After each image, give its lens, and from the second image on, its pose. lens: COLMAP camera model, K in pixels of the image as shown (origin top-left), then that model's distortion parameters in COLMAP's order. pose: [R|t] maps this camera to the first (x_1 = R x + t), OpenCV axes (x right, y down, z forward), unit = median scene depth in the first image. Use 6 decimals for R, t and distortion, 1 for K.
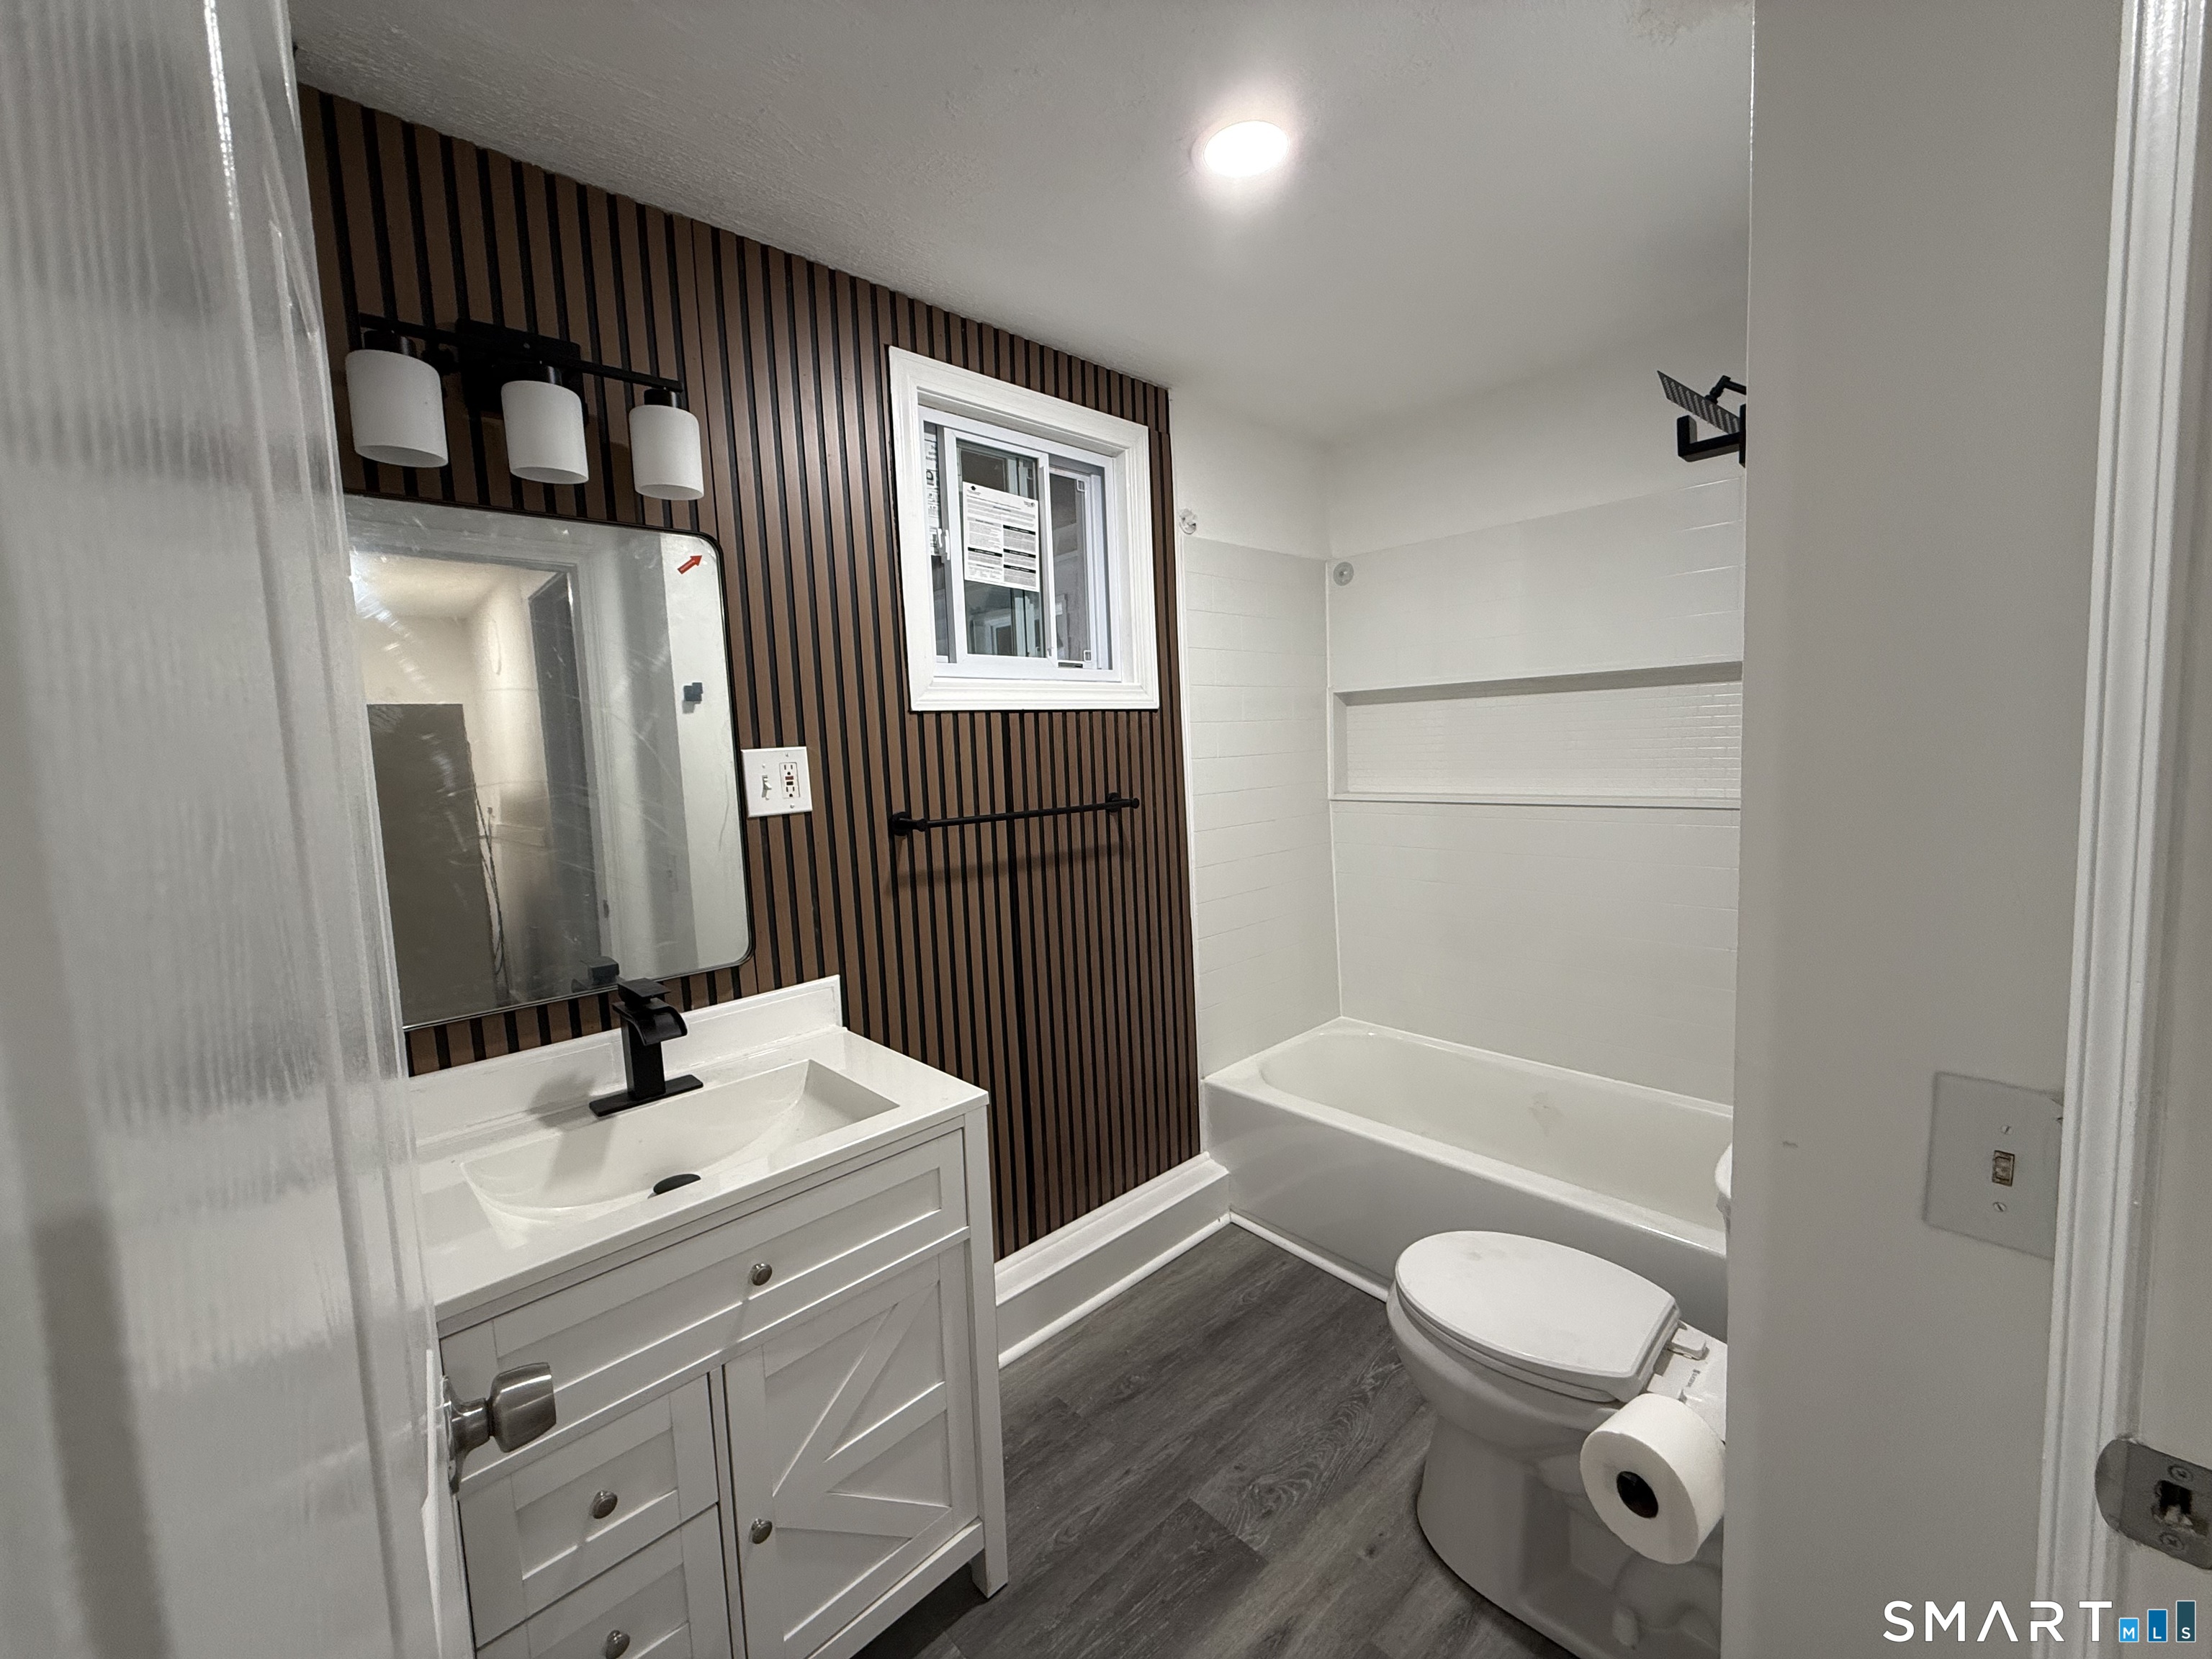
lens RADIAL K [[873.5, 0, 1099.6], [0, 873.5, 833.0], [0, 0, 1]] dist [-0.003173, 0.001184]
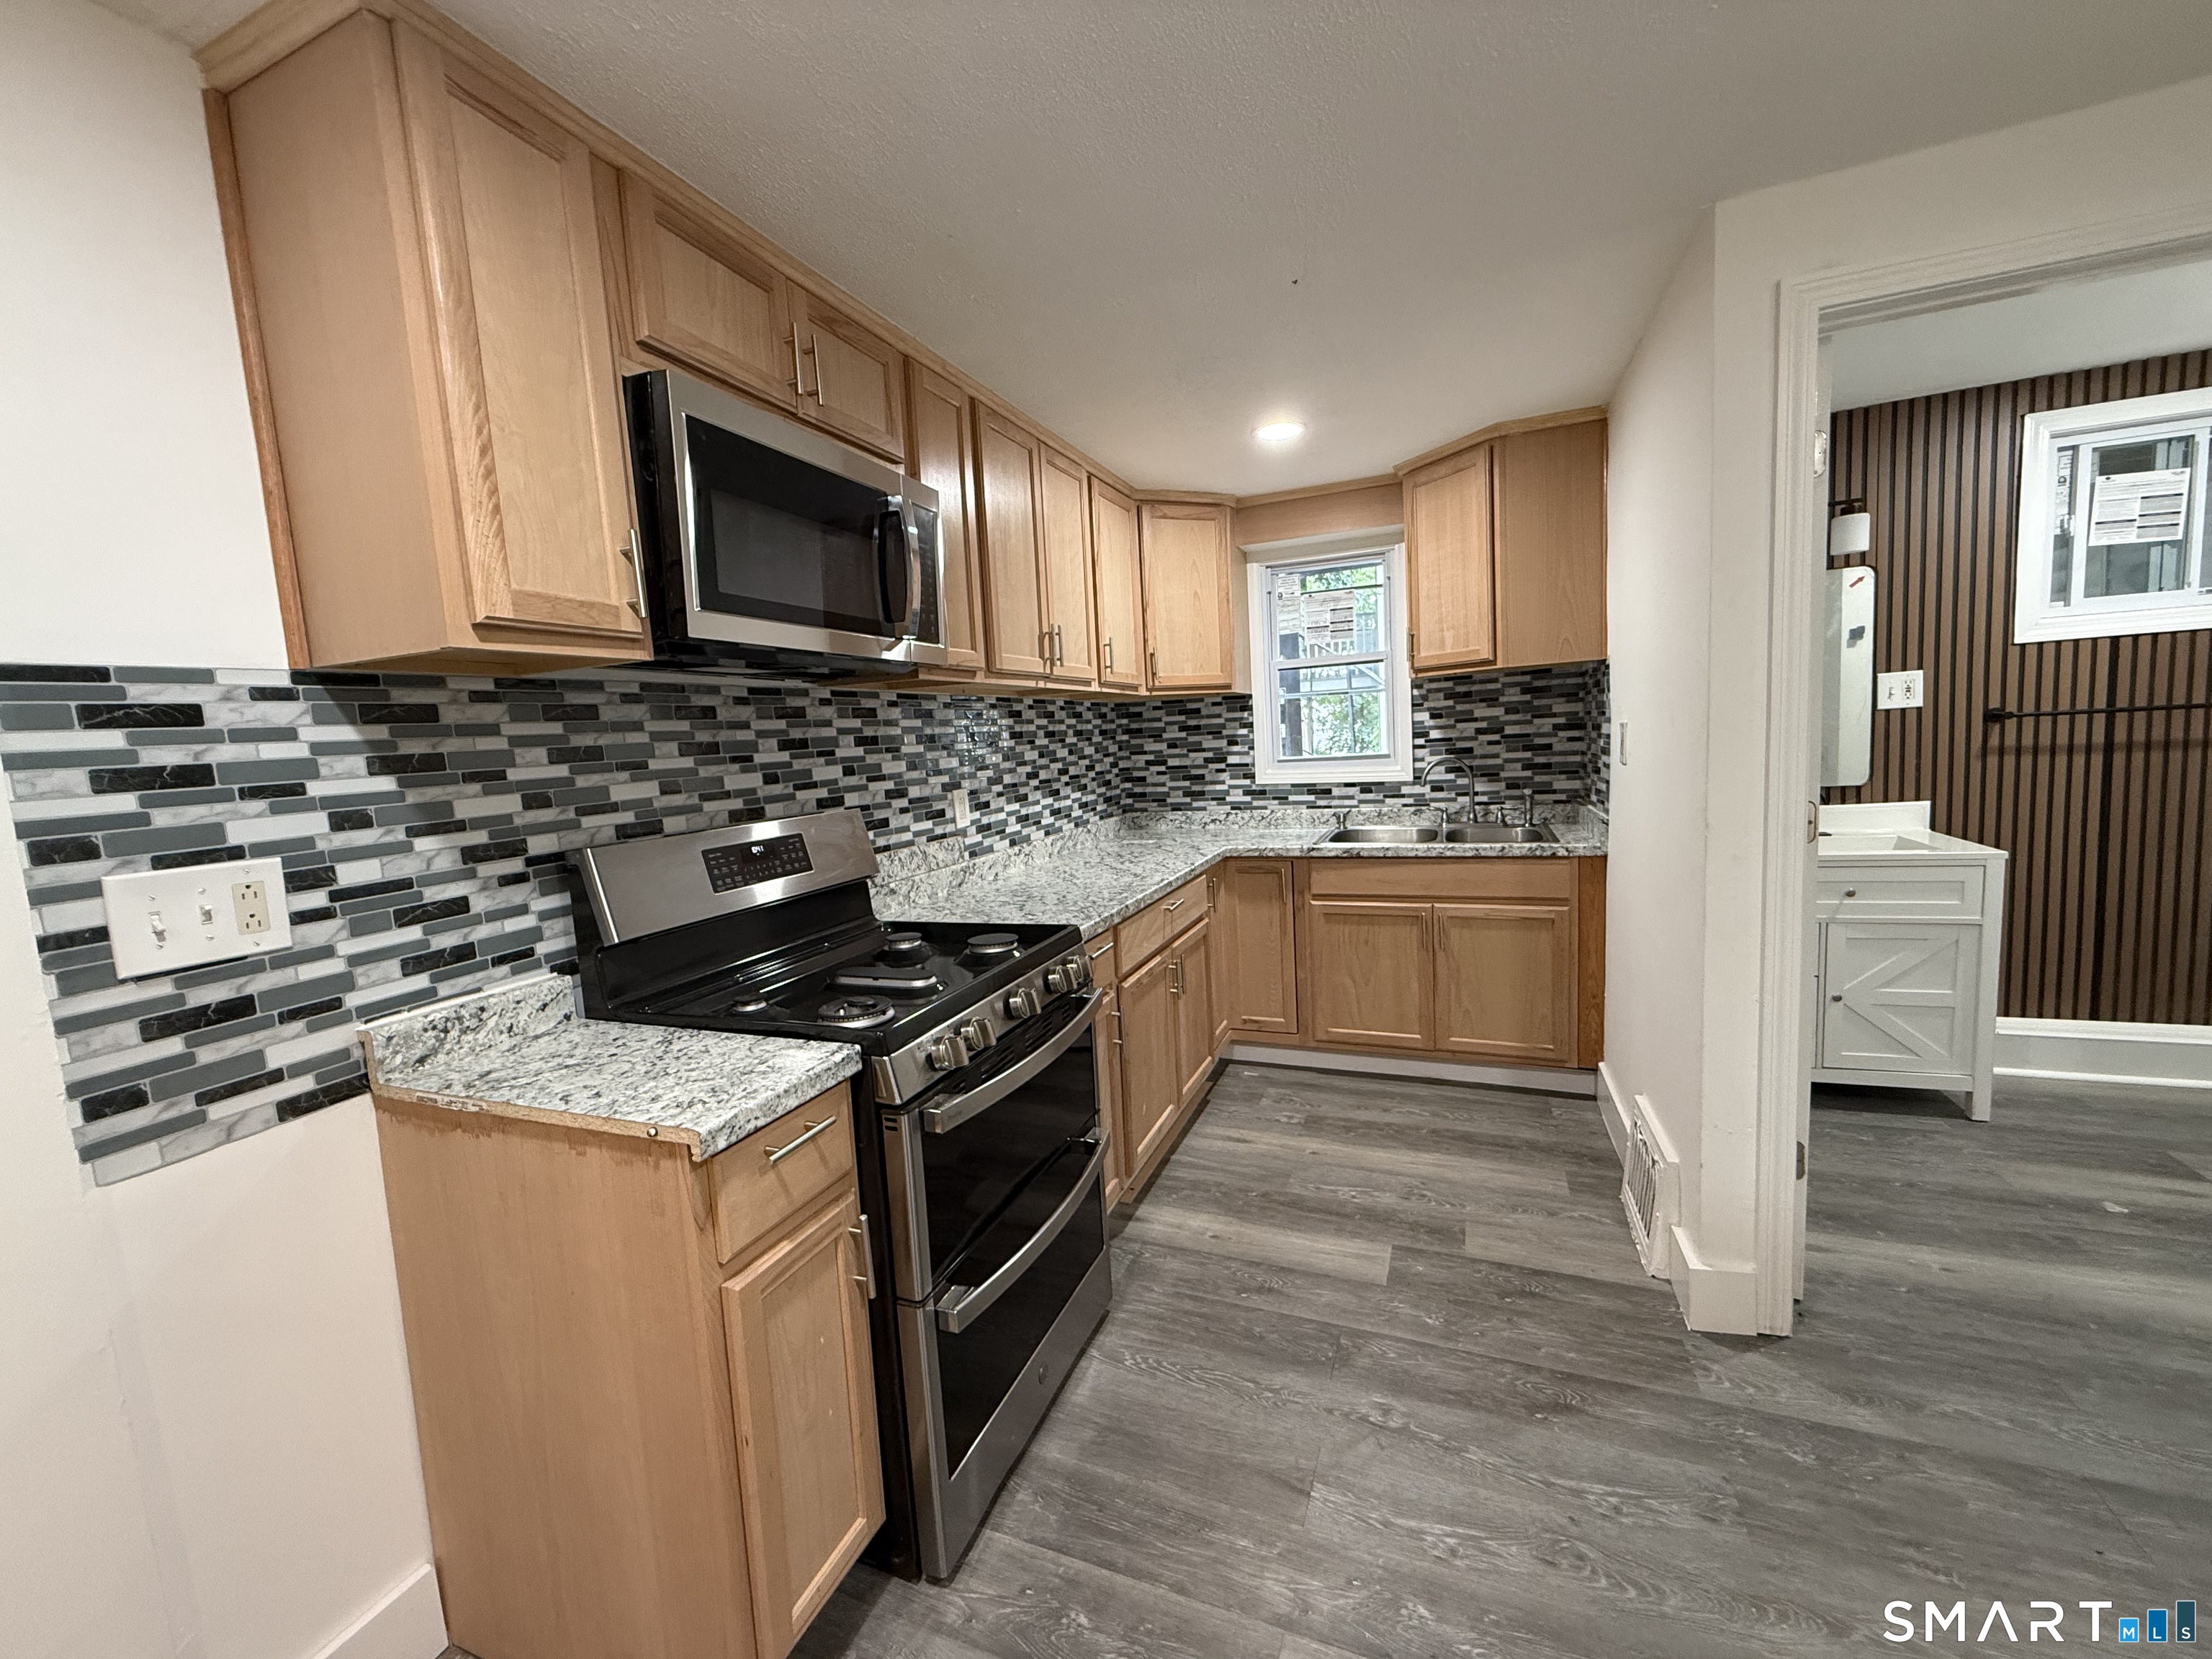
lens RADIAL K [[873.5, 0, 1094.5], [0, 873.5, 820.5], [0, 0, 1]] dist [-0.003173, 0.001184]
pose [[0.407512, 0.112674, -0.906222, 0.558774], [-0.038355, 0.993595, 0.106290, 0.073837], [0.912394, -0.008556, 0.409224, -1.147068]]
